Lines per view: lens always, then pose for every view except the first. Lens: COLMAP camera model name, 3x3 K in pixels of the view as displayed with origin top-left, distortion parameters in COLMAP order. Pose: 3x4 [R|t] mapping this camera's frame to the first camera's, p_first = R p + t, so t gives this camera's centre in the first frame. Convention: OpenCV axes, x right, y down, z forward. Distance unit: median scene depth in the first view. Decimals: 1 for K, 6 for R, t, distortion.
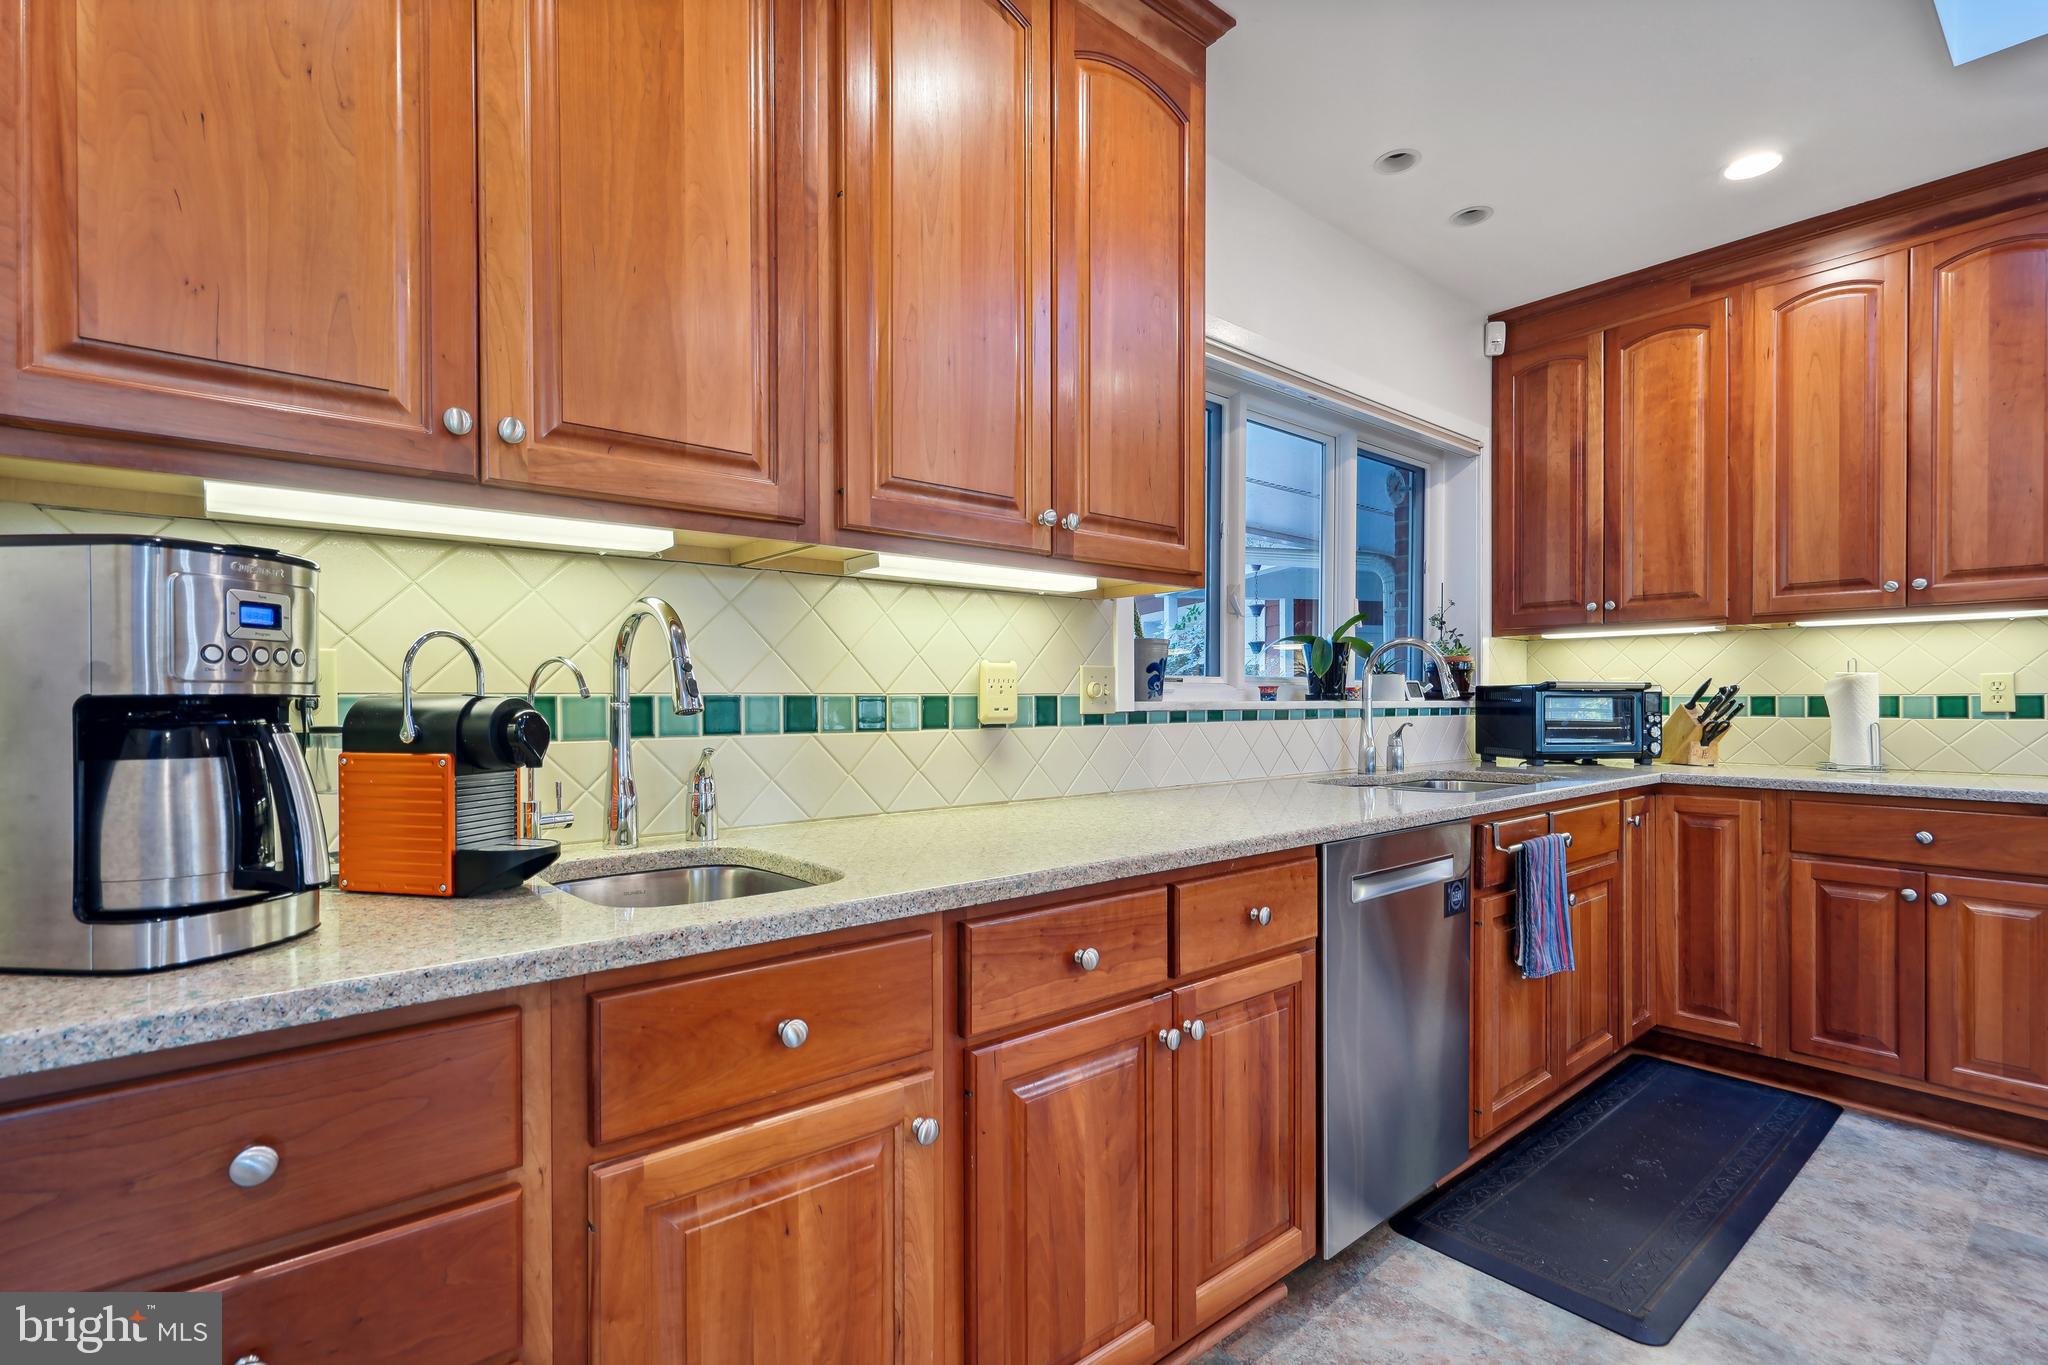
lens RADIAL K [[955.4, 0, 1010.3], [0, 955.4, 702.1], [0, 0, 1]] dist [-0.004311, 0.004266]
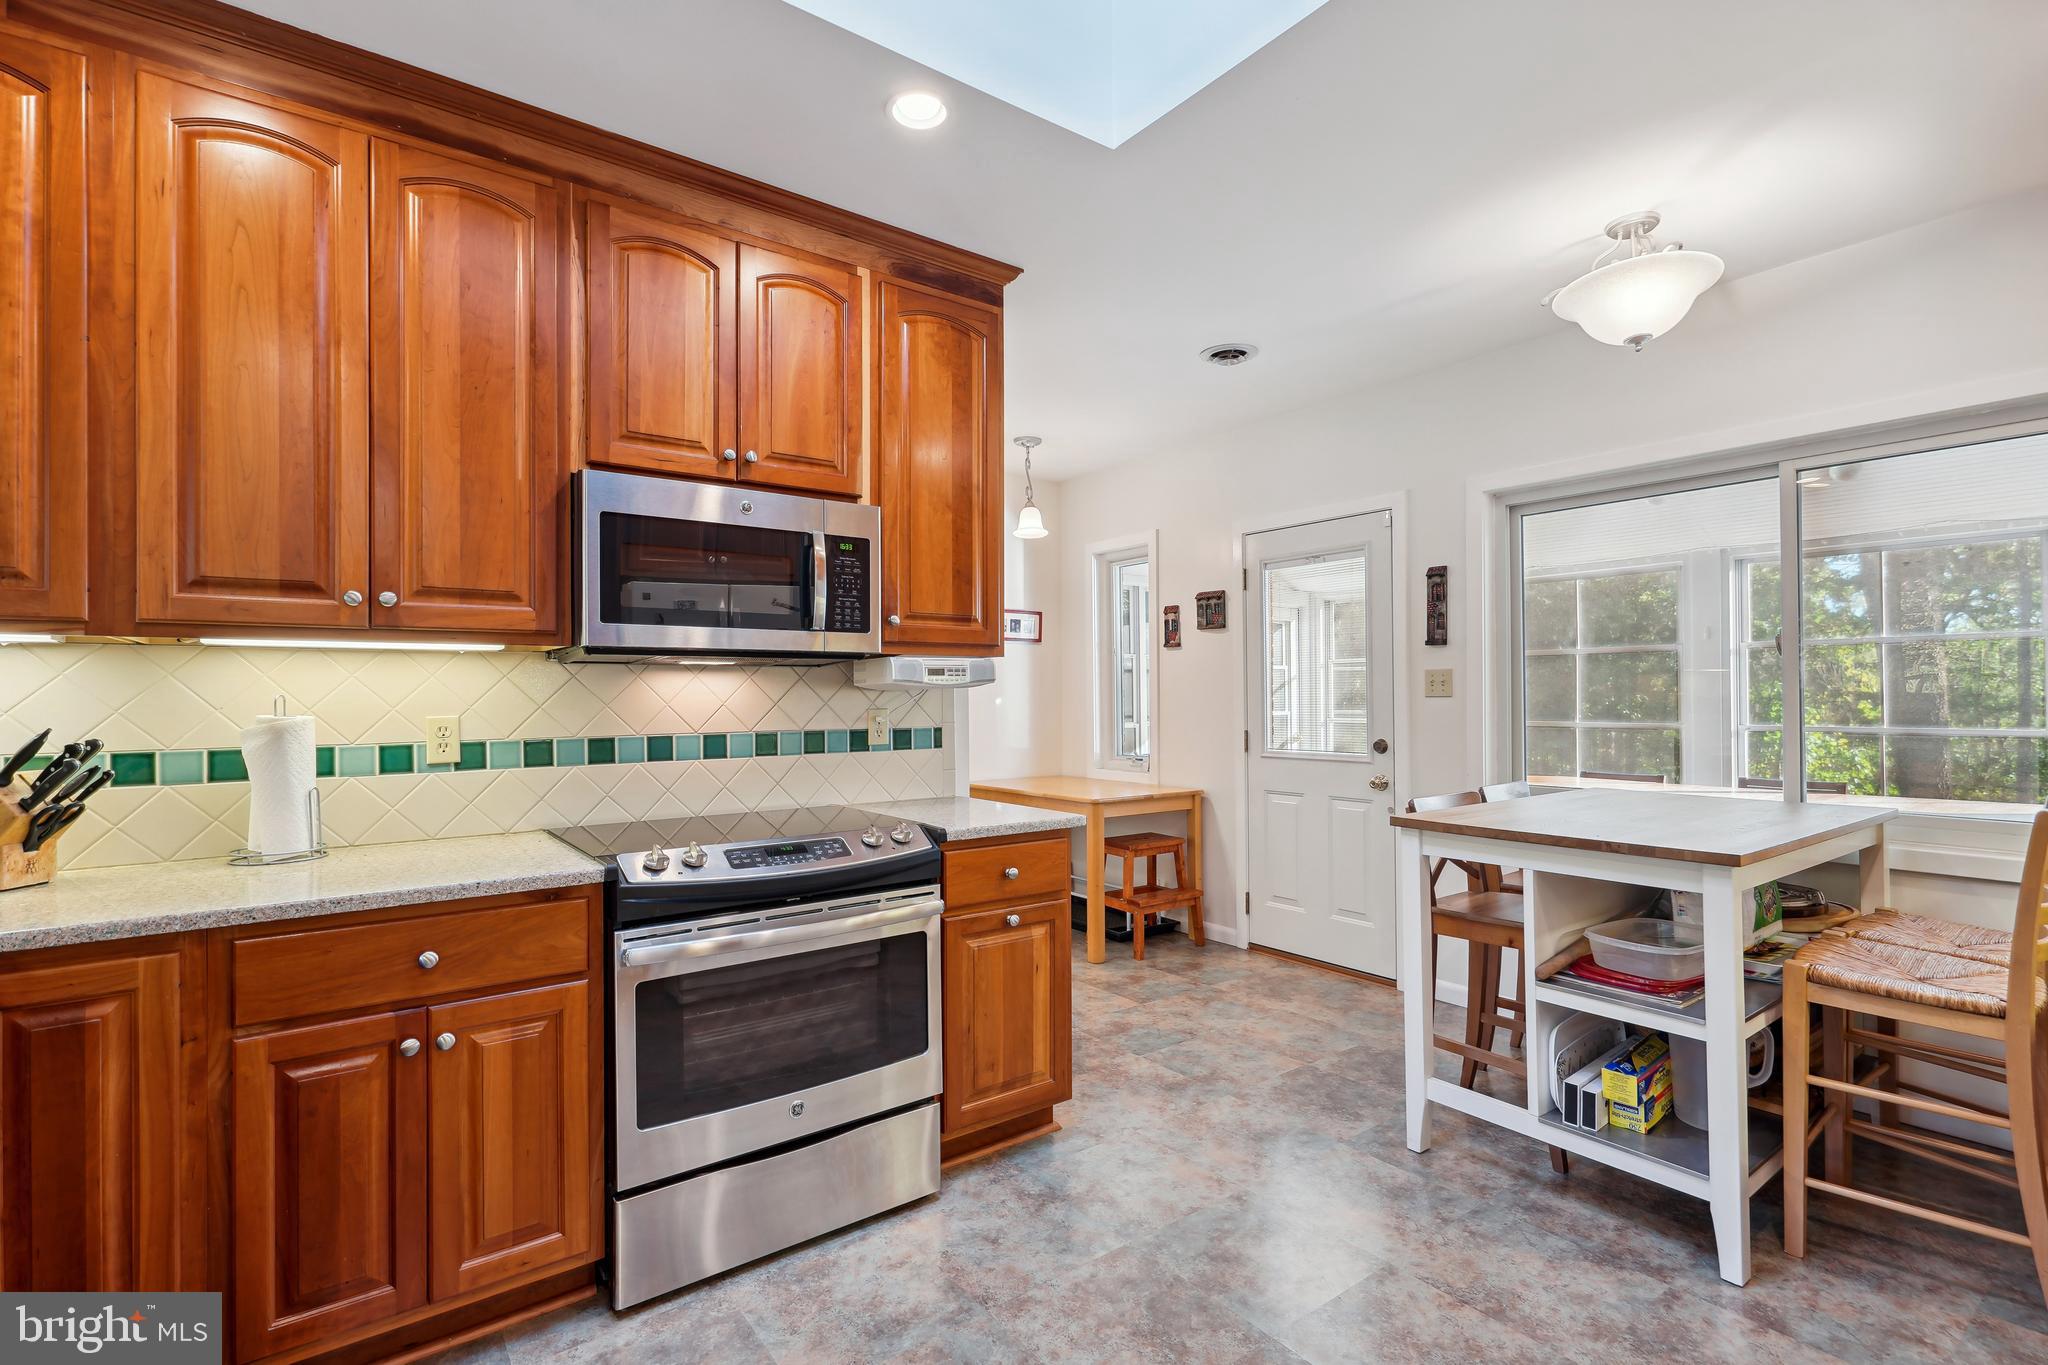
lens RADIAL K [[955.4, 0, 1023.1], [0, 955.4, 688.4], [0, 0, 1]] dist [-0.004311, 0.004266]
pose [[0.063353, 0.008899, 0.997951, 0.245692], [0.009578, 0.999909, -0.009525, -0.042120], [-0.997945, 0.010162, 0.063262, 0.452326]]
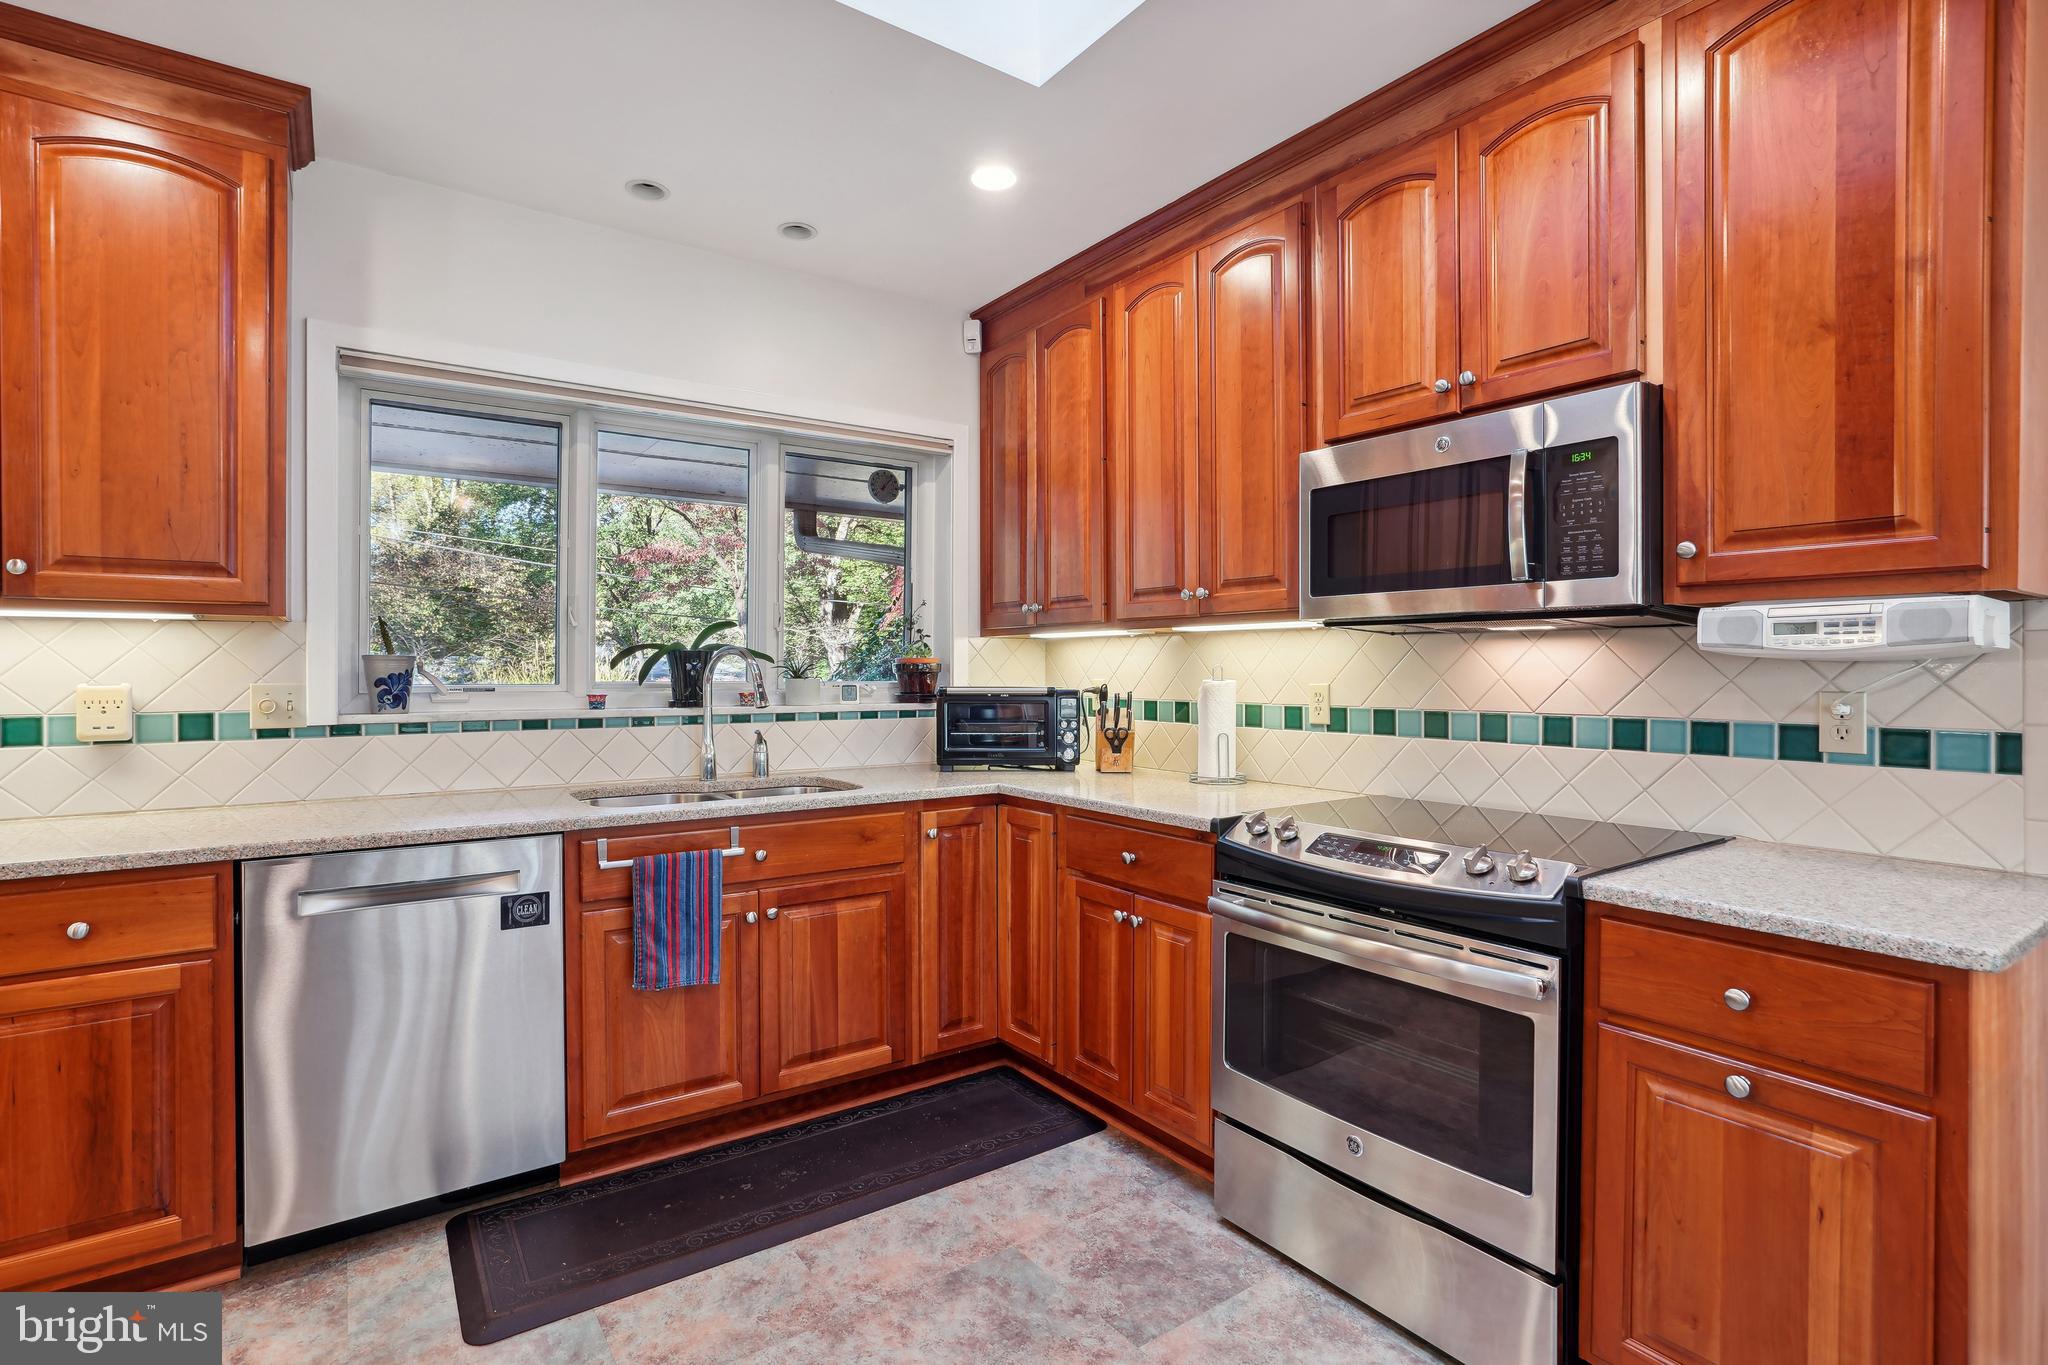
lens RADIAL K [[955.4, 0, 973.5], [0, 955.4, 680.0], [0, 0, 1]] dist [-0.004311, 0.004266]
pose [[0.994854, 0.002875, -0.101282, 0.790928], [-0.001826, 0.999944, 0.010457, -0.044124], [0.101306, -0.010218, 0.994803, 0.009181]]
